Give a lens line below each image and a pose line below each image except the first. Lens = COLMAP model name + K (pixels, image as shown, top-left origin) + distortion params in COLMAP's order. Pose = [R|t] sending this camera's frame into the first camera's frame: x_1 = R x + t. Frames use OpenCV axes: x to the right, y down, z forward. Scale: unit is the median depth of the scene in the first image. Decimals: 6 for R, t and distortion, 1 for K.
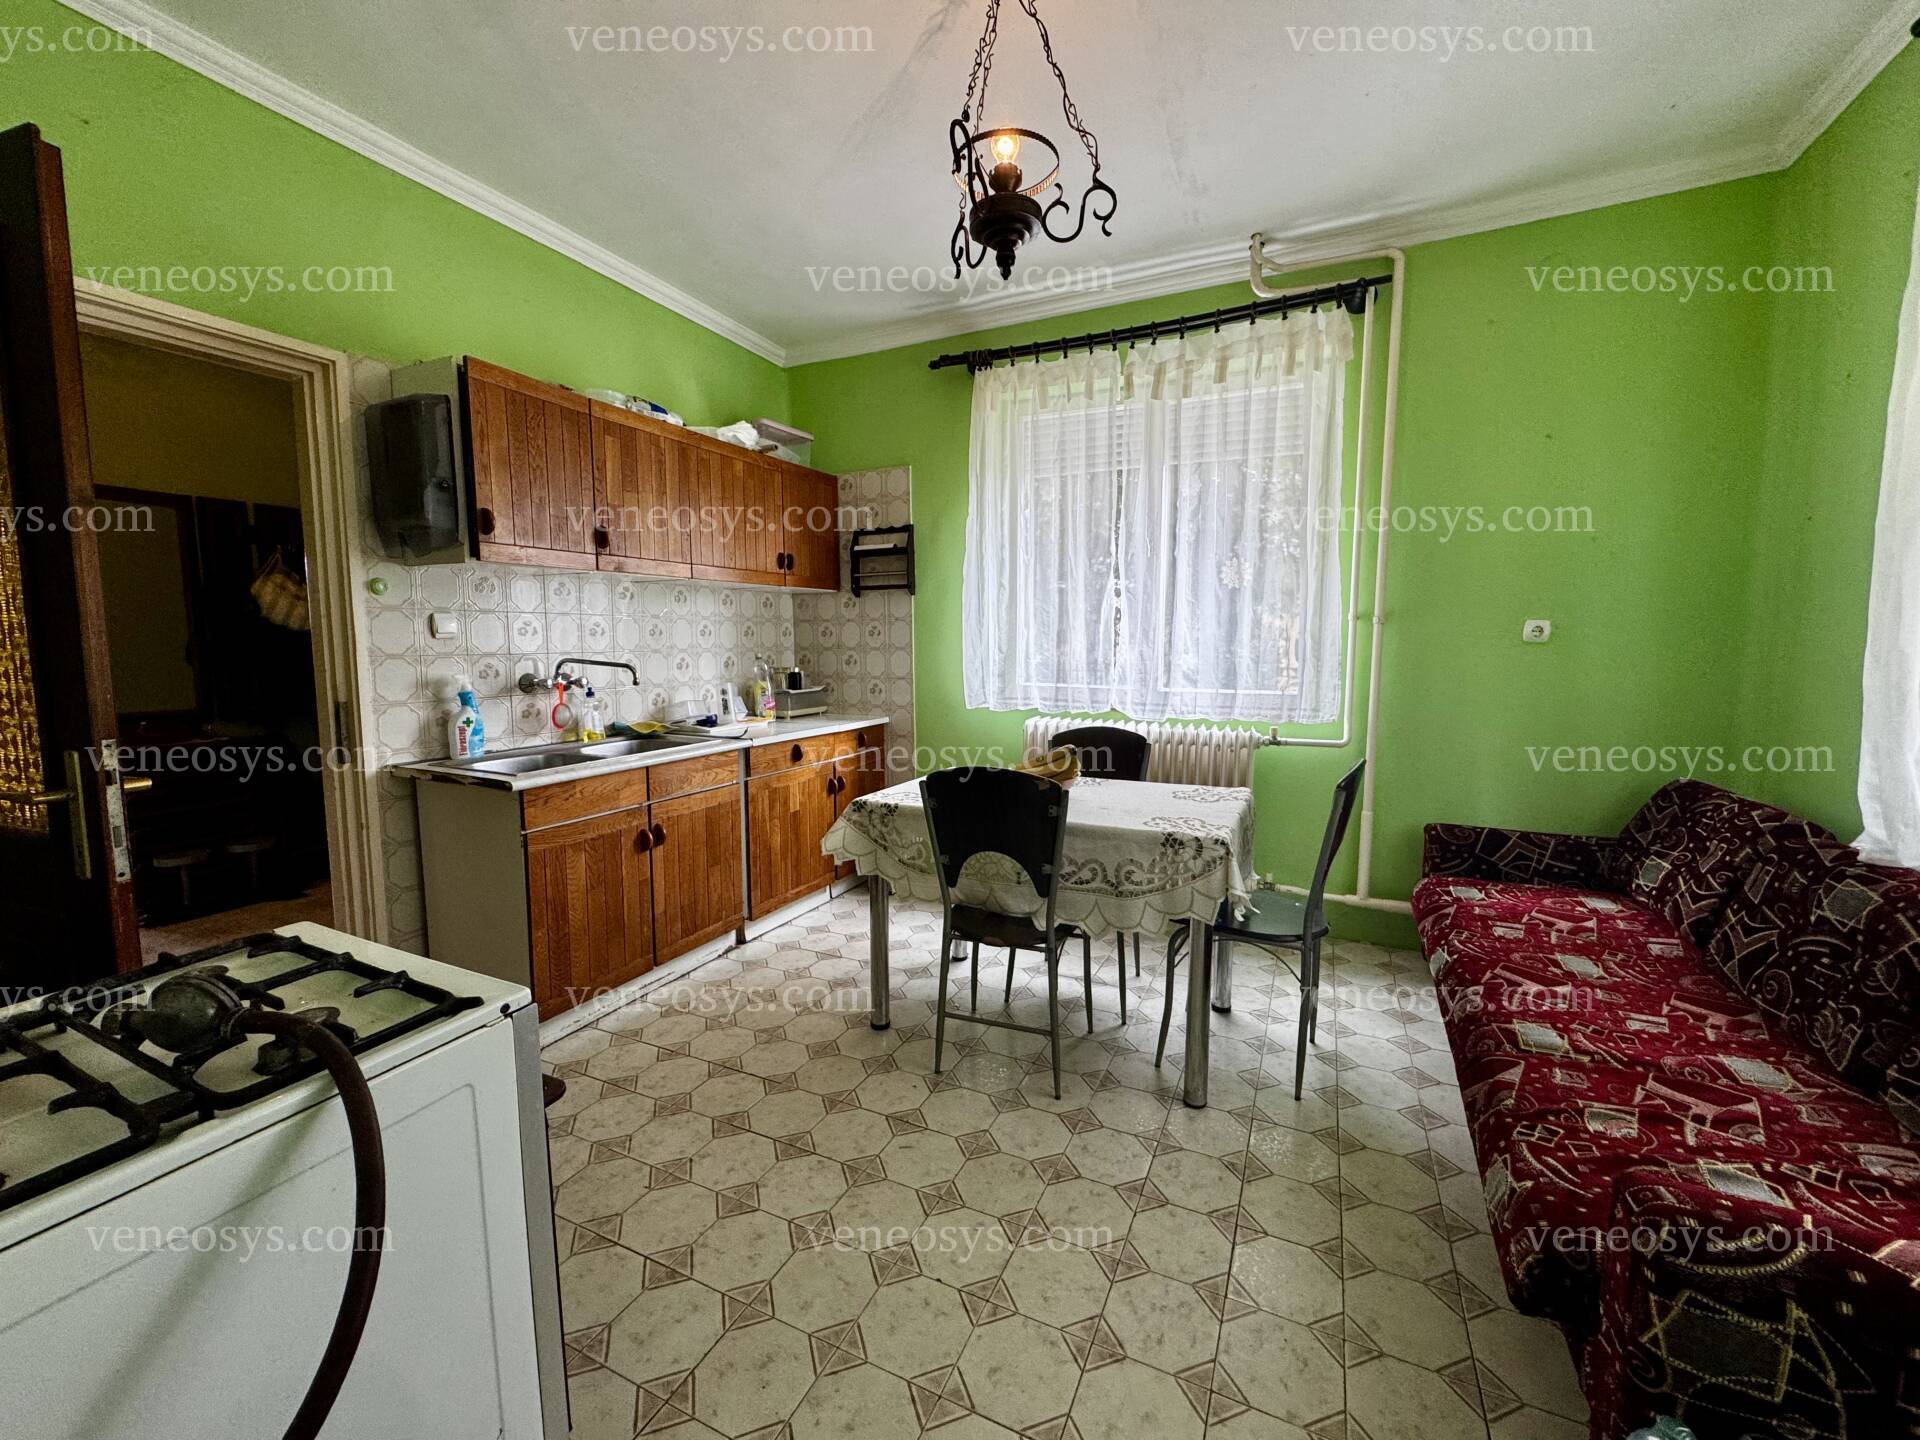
lens RADIAL K [[761.6, 0, 954.8], [0, 761.6, 719.1], [0, 0, 1]] dist [-0.001520, -0.000210]
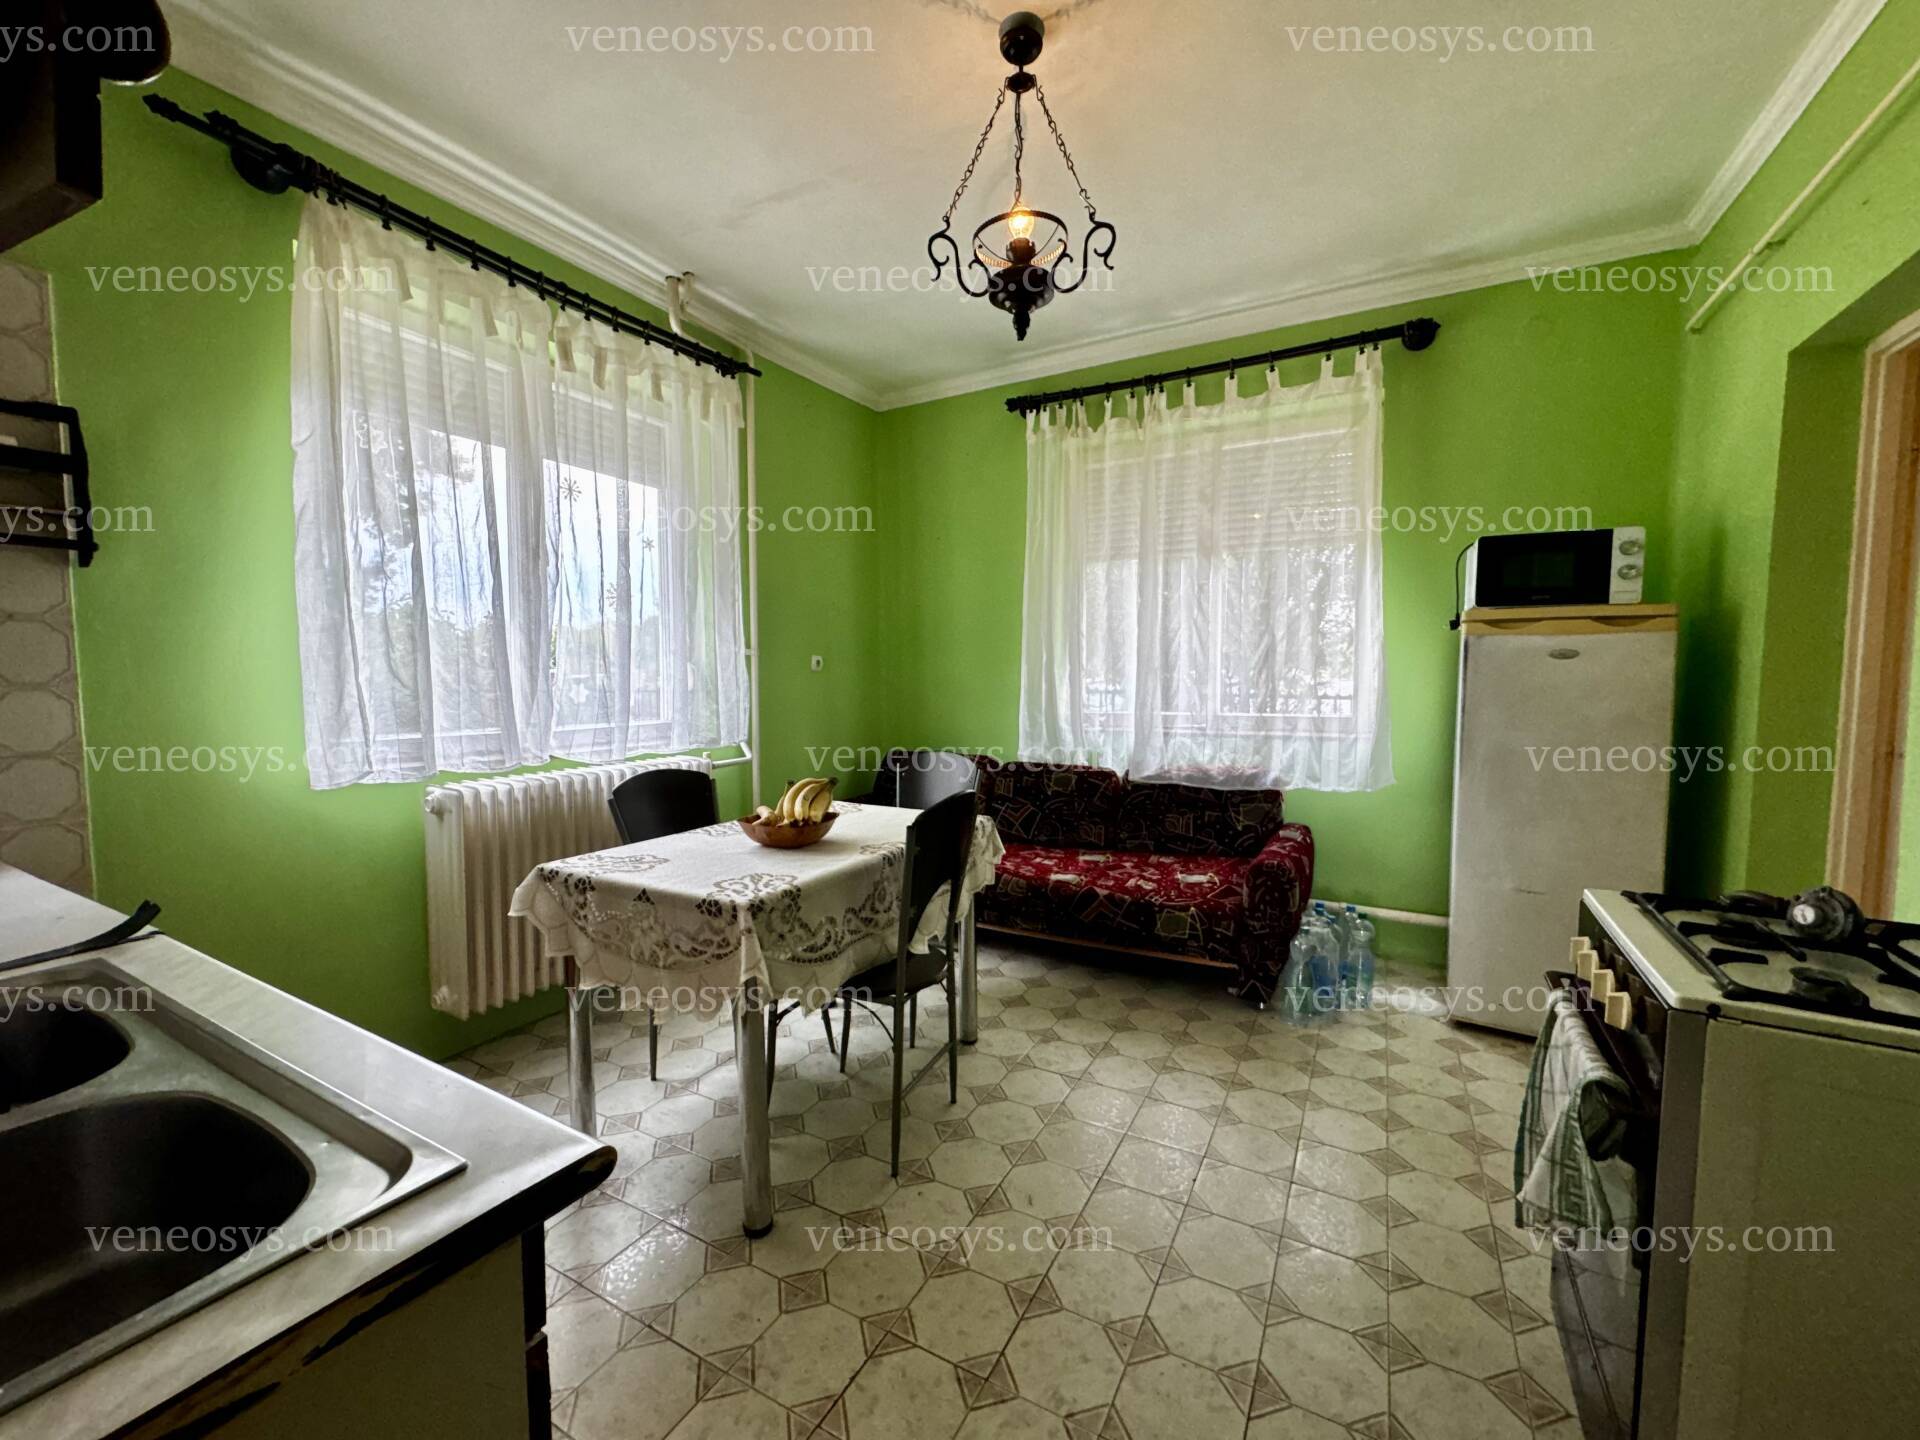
lens RADIAL K [[761.6, 0, 954.8], [0, 761.6, 719.1], [0, 0, 1]] dist [-0.001520, -0.000210]
pose [[0.070719, -0.061832, 0.995578, -0.637924], [0.105569, 0.992936, 0.054169, -0.059330], [-0.991894, 0.101271, 0.076747, 0.628932]]
